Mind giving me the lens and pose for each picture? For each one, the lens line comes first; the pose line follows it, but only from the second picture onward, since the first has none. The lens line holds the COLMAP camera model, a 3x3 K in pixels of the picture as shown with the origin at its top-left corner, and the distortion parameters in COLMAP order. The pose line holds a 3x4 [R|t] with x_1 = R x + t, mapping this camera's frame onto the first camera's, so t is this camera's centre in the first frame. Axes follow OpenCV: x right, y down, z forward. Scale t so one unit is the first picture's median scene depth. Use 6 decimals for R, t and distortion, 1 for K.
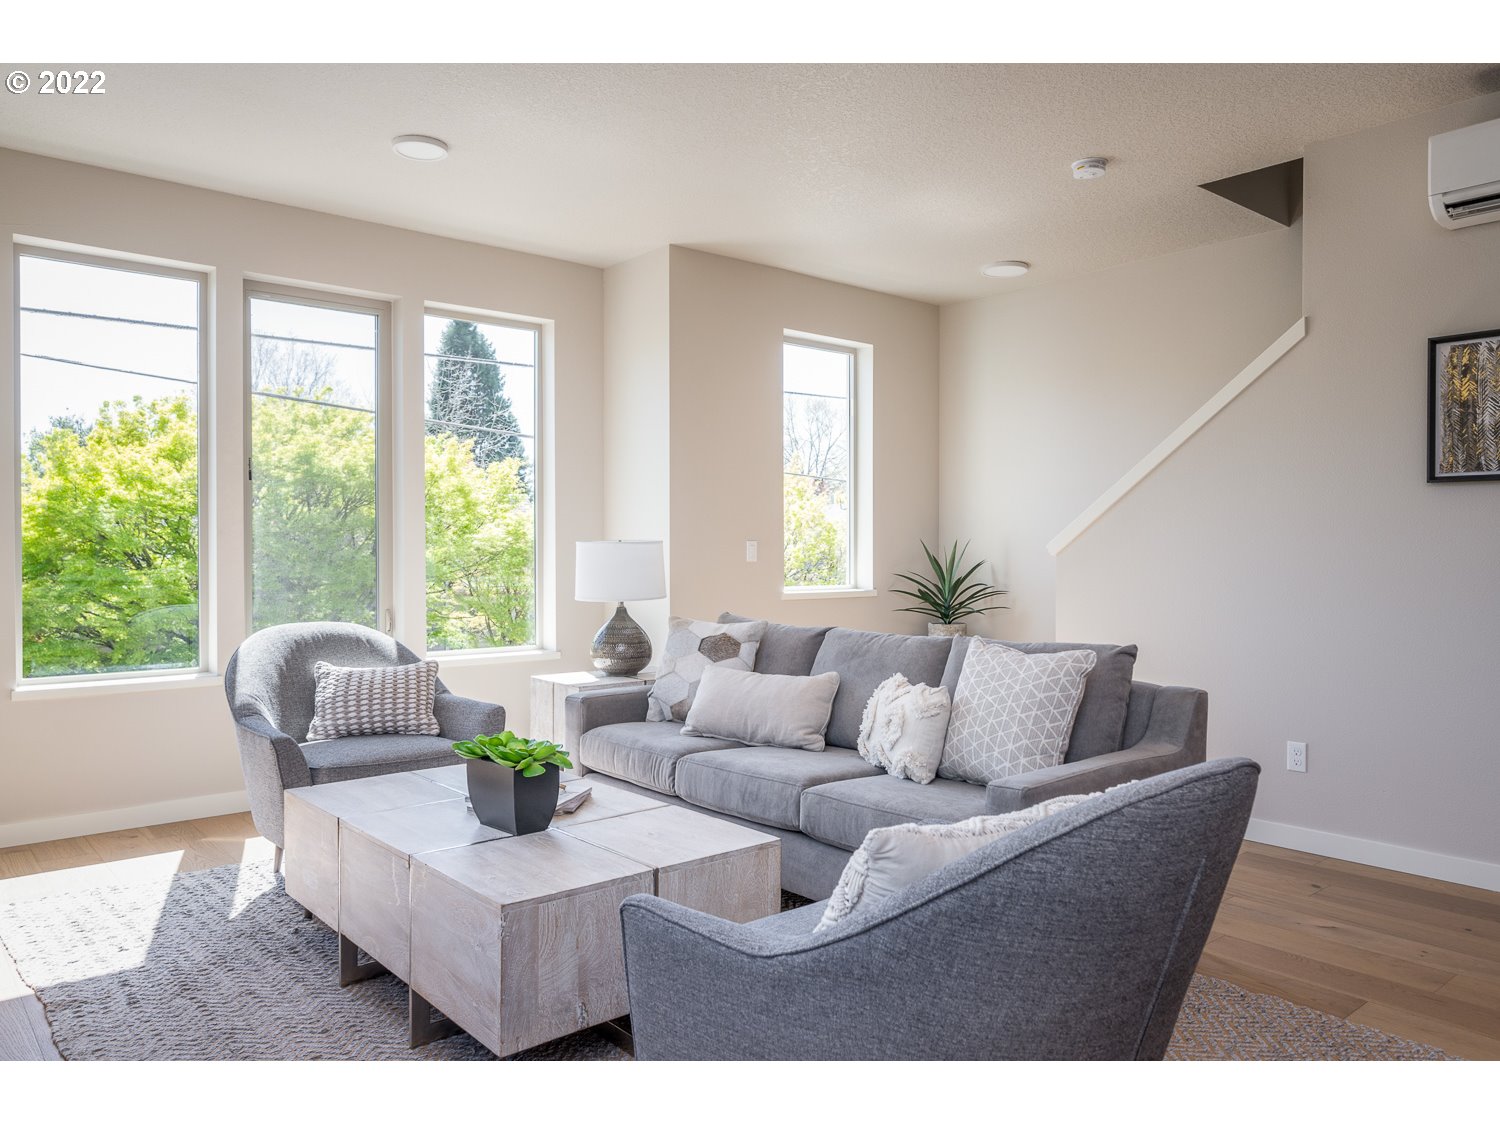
lens RADIAL K [[1013.3, 0, 749.3], [0, 1013.3, 560.7], [0, 0, 1]] dist [-0.036443, -0.003712]
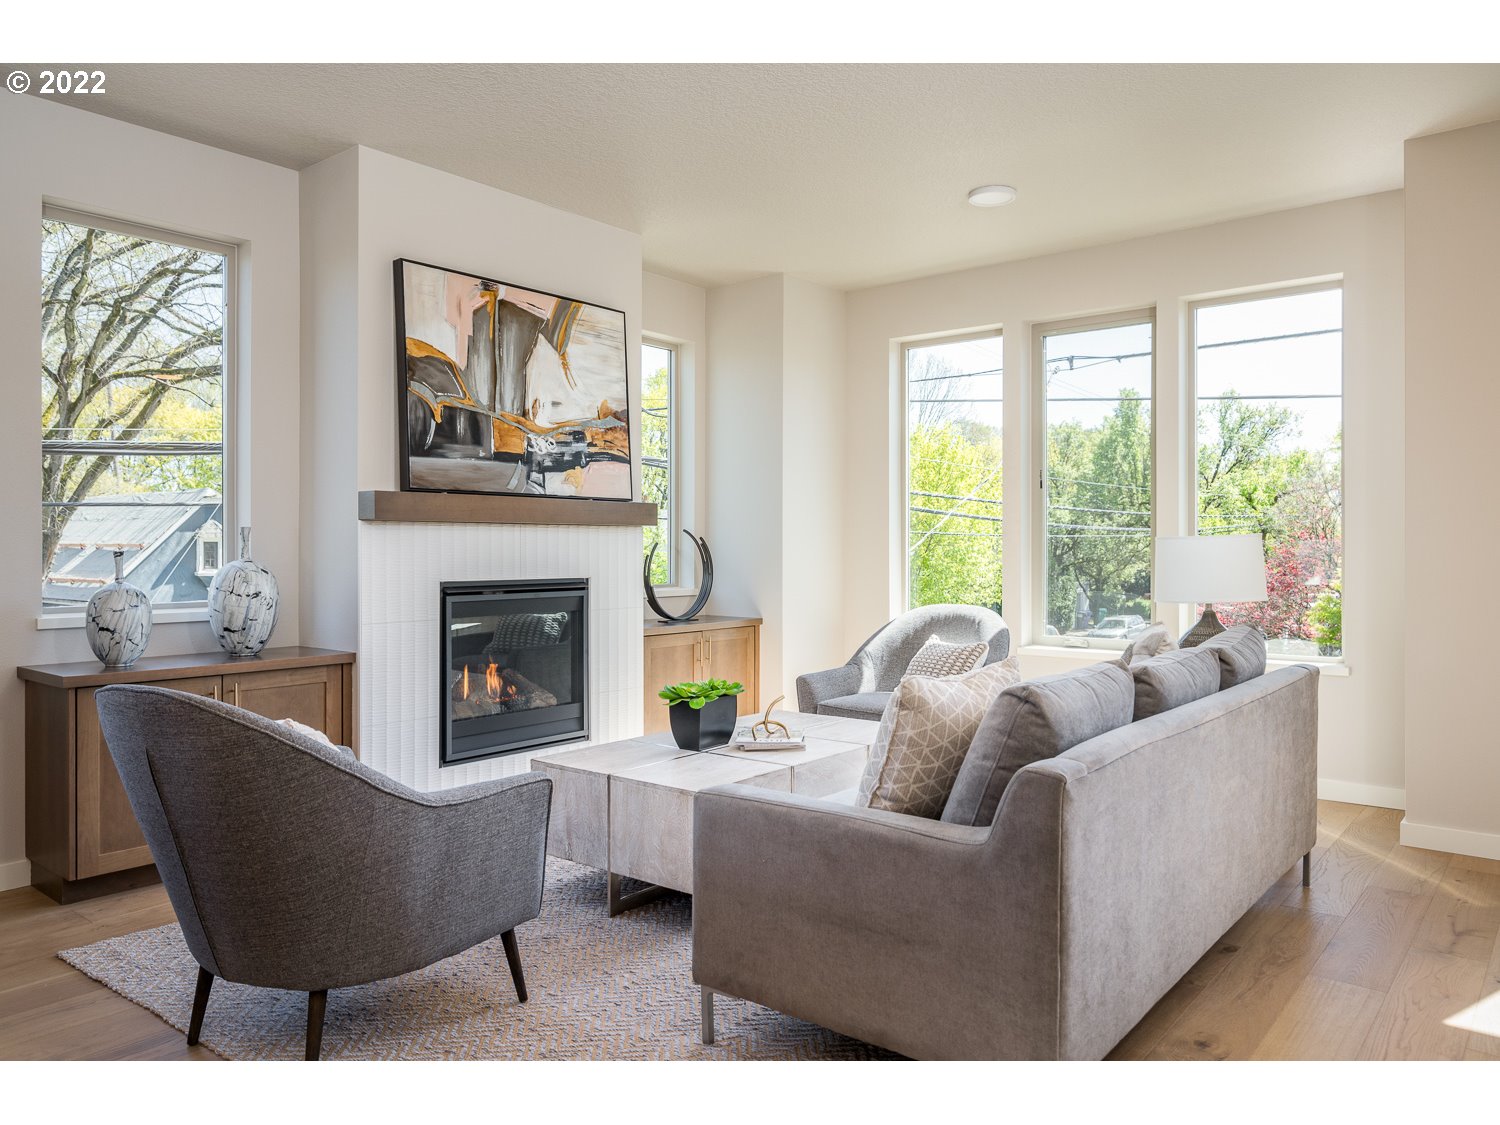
lens RADIAL K [[1025.0, 0, 756.1], [0, 1025.0, 547.2], [0, 0, 1]] dist [-0.025262, -0.001719]
pose [[0.198018, -0.003205, -0.980193, 0.659631], [-0.006638, 0.999967, -0.004610, -0.004467], [0.980176, 0.007420, 0.197990, 0.444048]]
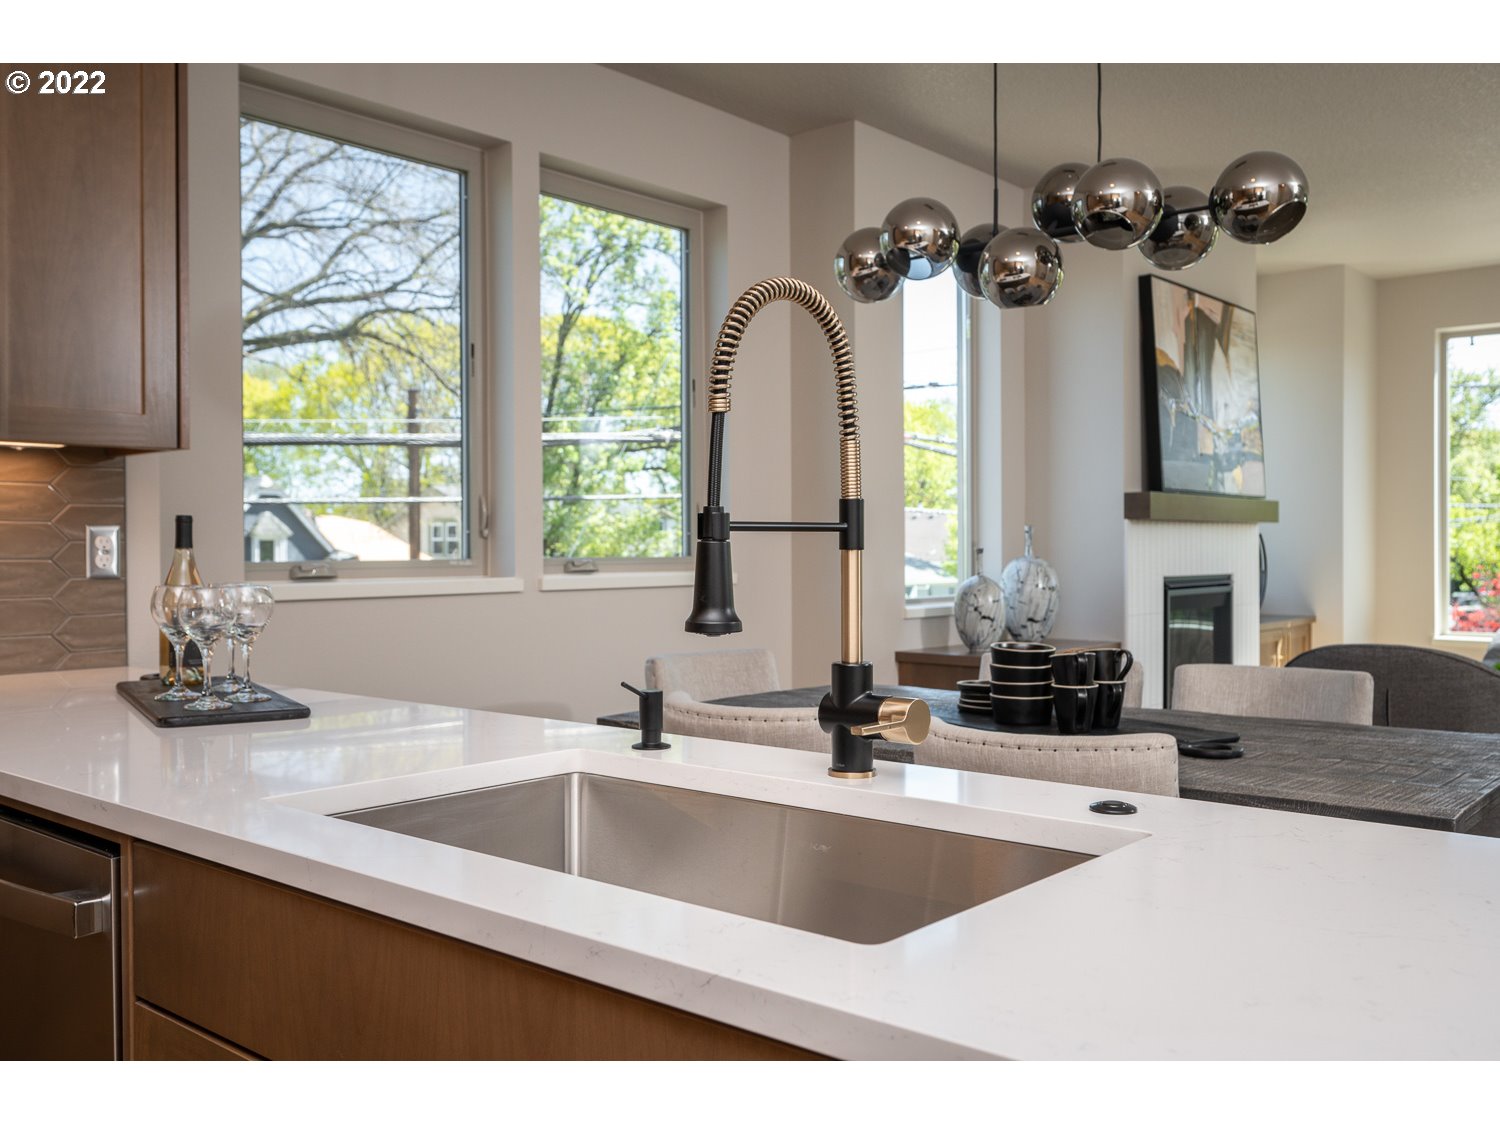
lens RADIAL K [[1306.5, 0, 740.7], [0, 1306.5, 551.5], [0, 0, 1]] dist [0.010685, -0.005590]
pose [[0.162044, -0.001794, -0.986782, 0.871726], [-0.002099, 0.999995, -0.002162, 0.003865], [0.986781, 0.002422, 0.162039, -0.263021]]
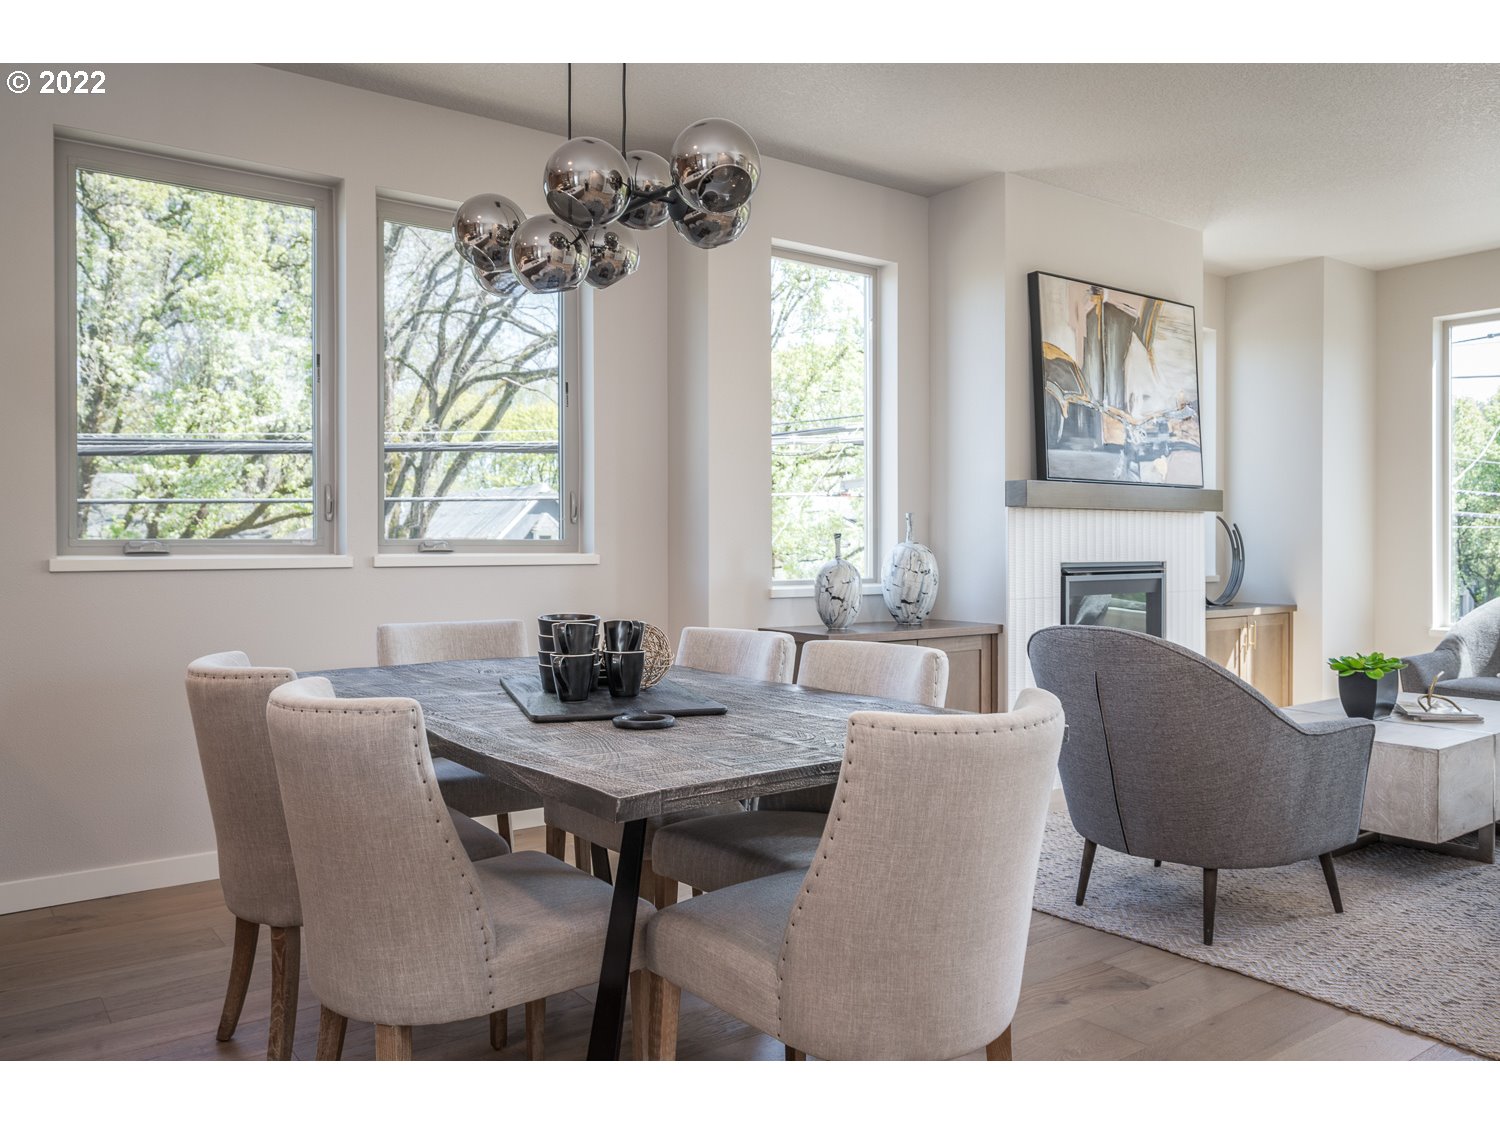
lens RADIAL K [[1122.9, 0, 747.4], [0, 1122.9, 548.4], [0, 0, 1]] dist [0.007253, -0.004469]
pose [[-0.051921, -0.000912, -0.998651, 0.832643], [-0.006282, 0.999980, -0.000586, 0.013049], [0.998631, 0.006243, -0.051926, 0.090462]]
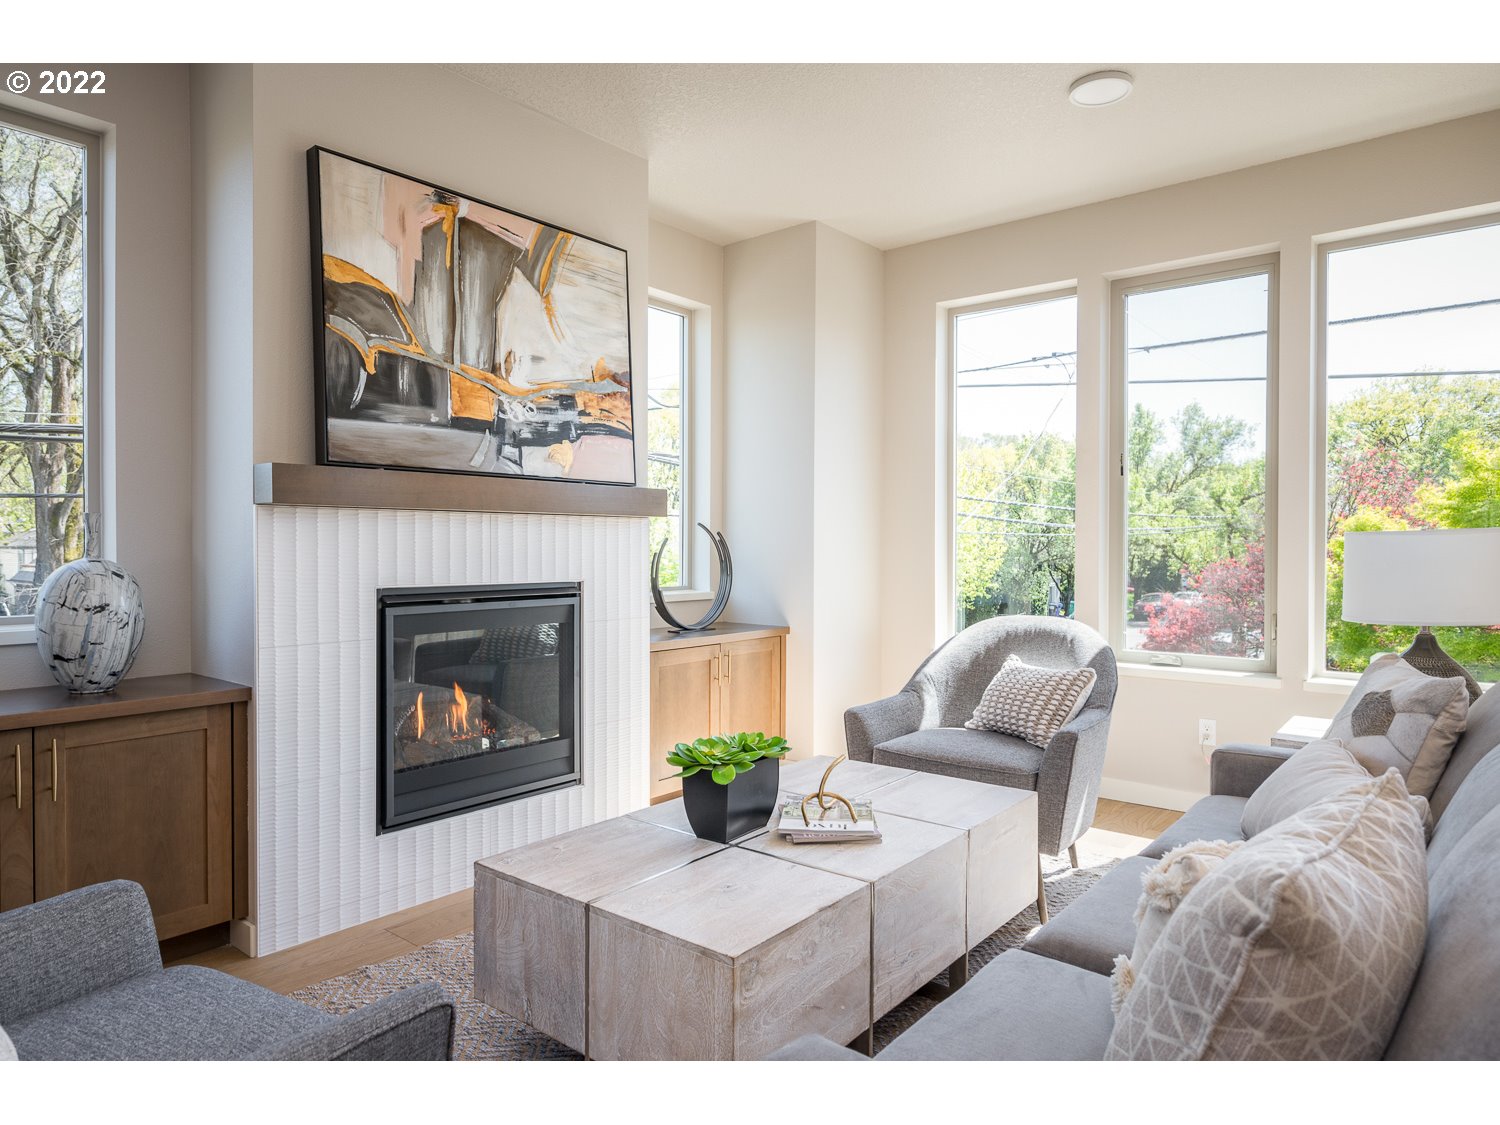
lens RADIAL K [[927.3, 0, 748.3], [0, 927.3, 554.1], [0, 0, 1]] dist [-0.001699, 0.001430]
pose [[0.187894, 0.008204, -0.982155, 0.359170], [-0.010777, 0.999922, 0.006291, -0.005686], [0.982130, 0.009403, 0.187968, 0.476634]]
